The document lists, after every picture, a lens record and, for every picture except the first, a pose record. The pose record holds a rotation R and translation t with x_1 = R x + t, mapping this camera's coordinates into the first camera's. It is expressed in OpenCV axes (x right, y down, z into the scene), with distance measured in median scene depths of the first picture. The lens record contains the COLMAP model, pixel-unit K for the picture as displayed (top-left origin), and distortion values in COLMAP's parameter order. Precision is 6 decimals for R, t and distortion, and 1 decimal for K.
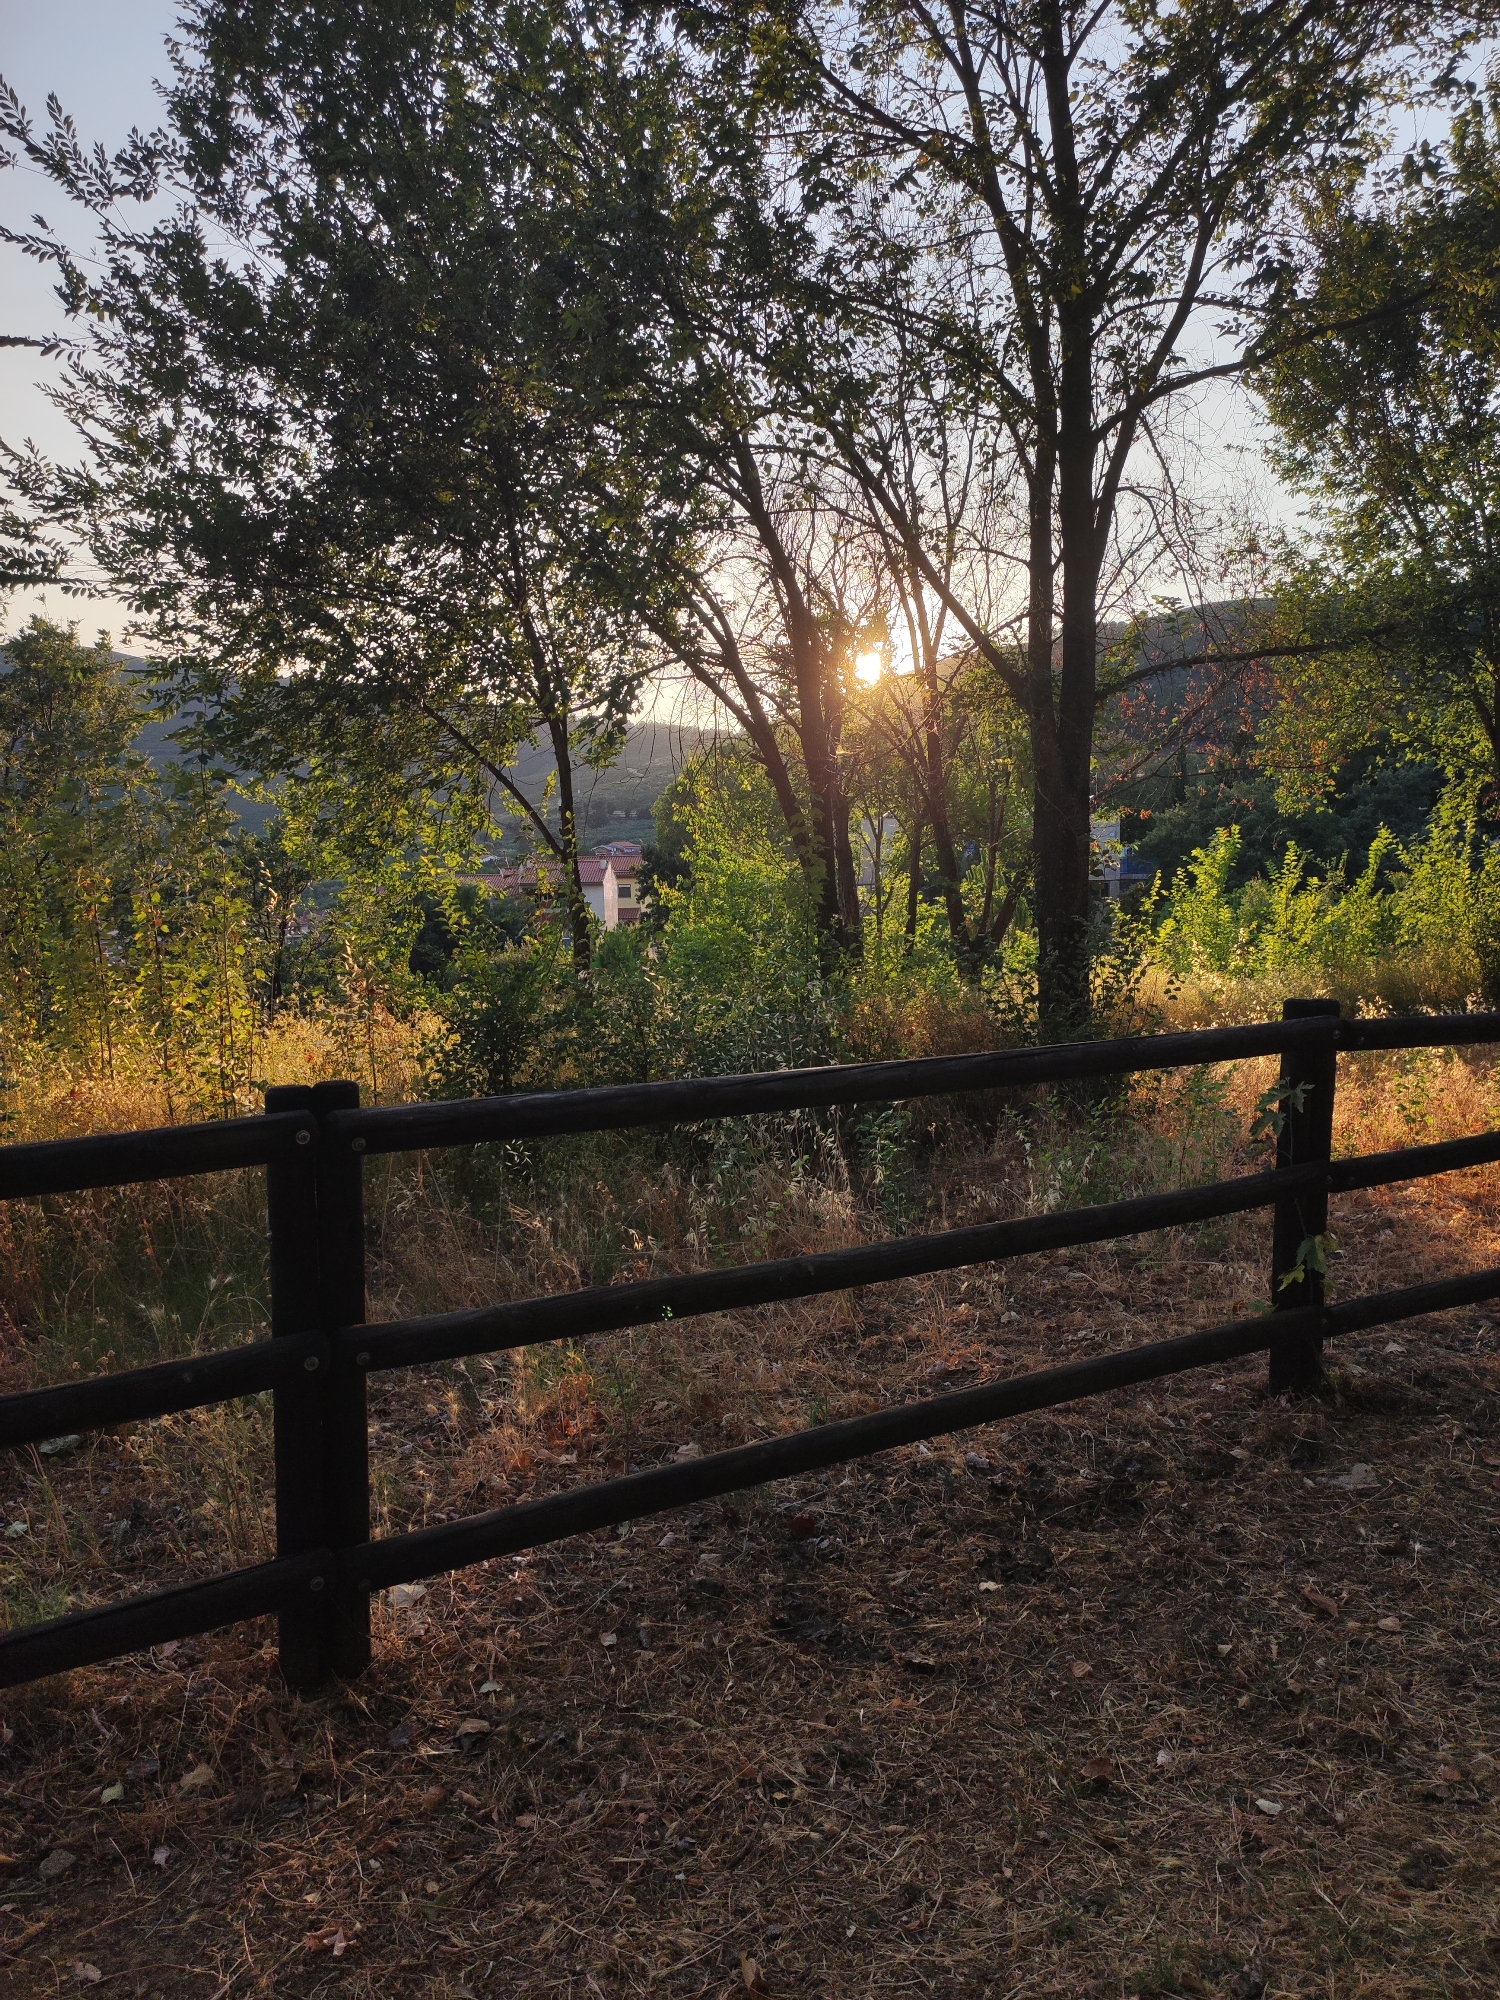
lens RADIAL K [[1484.0, 0, 754.6], [0, 1484.0, 992.4], [0, 0, 1]] dist [0.048799, -0.036056]
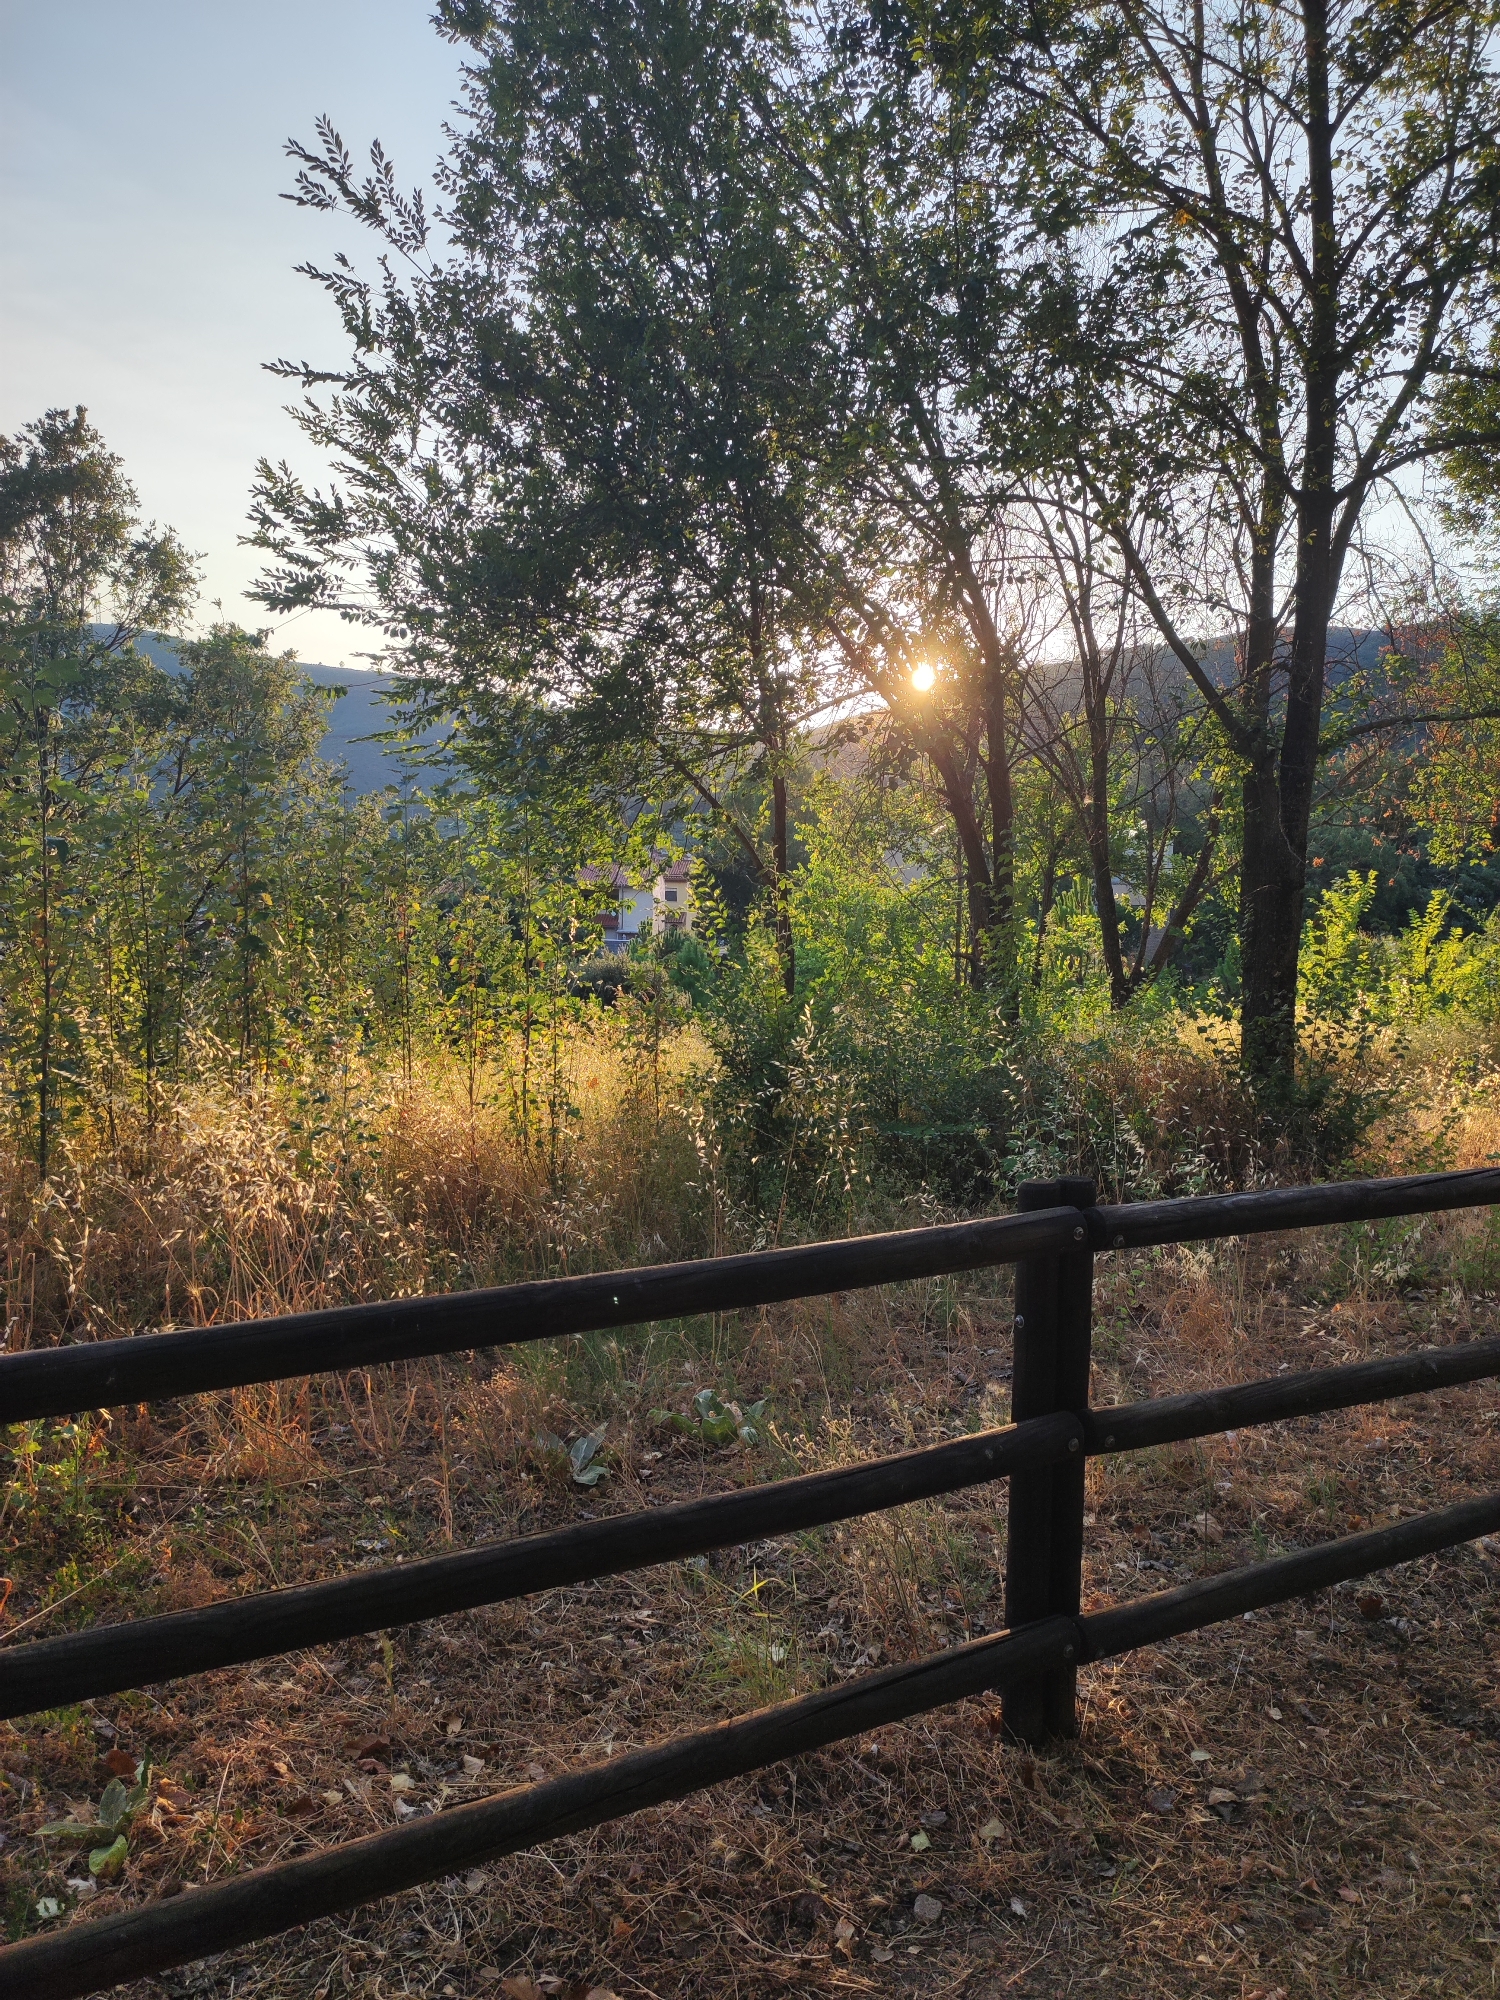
lens RADIAL K [[1490.0, 0, 742.6], [0, 1490.0, 1007.5], [0, 0, 1]] dist [0.010174, -0.011339]
pose [[0.998868, 0.043212, -0.019874, -0.143151], [-0.043071, 0.999044, 0.007426, -0.017641], [0.020176, -0.006561, 0.999775, -0.018281]]
